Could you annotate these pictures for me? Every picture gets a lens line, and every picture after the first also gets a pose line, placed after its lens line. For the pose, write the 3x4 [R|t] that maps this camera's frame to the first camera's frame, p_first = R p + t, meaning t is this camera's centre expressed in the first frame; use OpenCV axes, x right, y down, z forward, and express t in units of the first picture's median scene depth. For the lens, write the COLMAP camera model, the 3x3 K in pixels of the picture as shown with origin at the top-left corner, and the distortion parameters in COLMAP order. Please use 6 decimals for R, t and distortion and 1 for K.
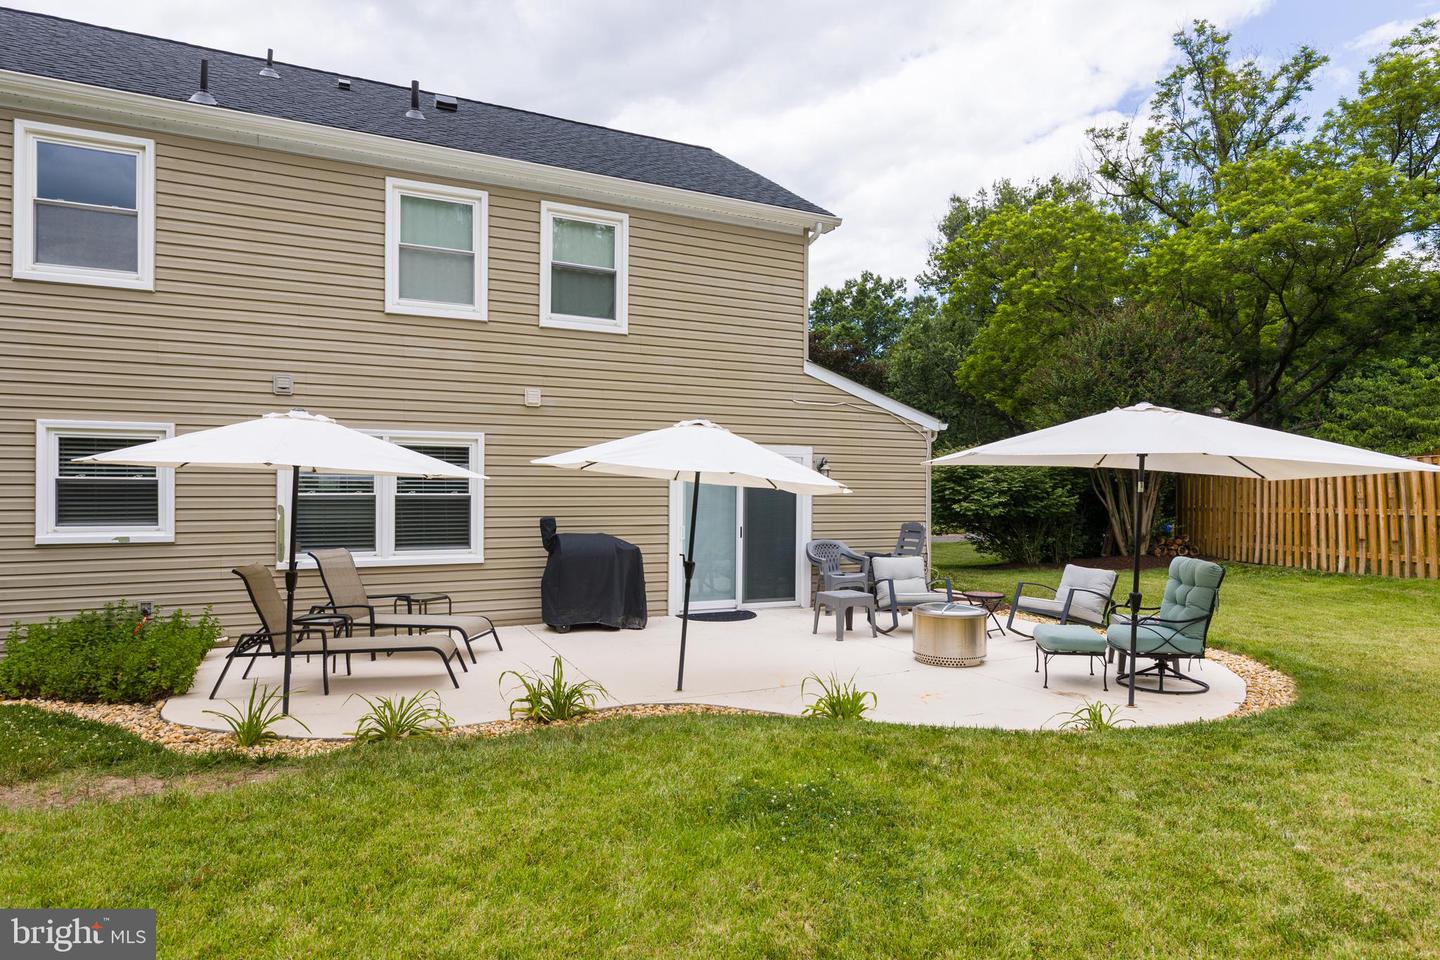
lens RADIAL K [[844.3, 0, 718.8], [0, 844.3, 488.0], [0, 0, 1]] dist [0.005583, 0.001749]
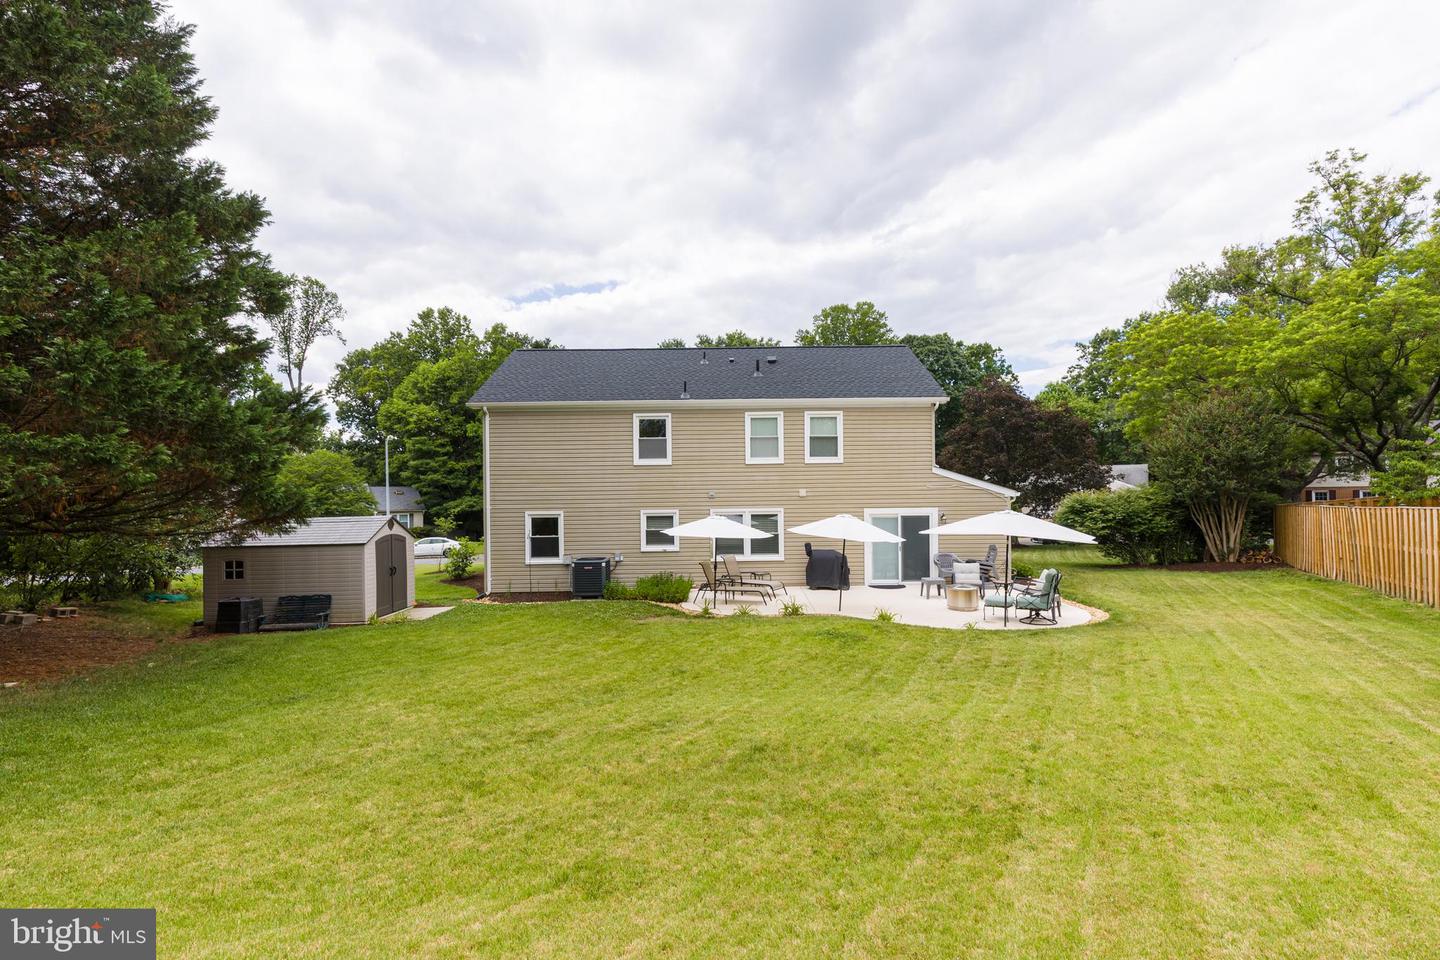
lens RADIAL K [[660.4, 0, 724.4], [0, 660.4, 484.9], [0, 0, 1]] dist [0.000460, -0.000276]
pose [[0.898307, -0.021151, -0.438859, 0.473059], [0.019083, 0.999776, -0.009123, -0.134074], [0.438954, -0.000179, 0.898510, -0.926504]]
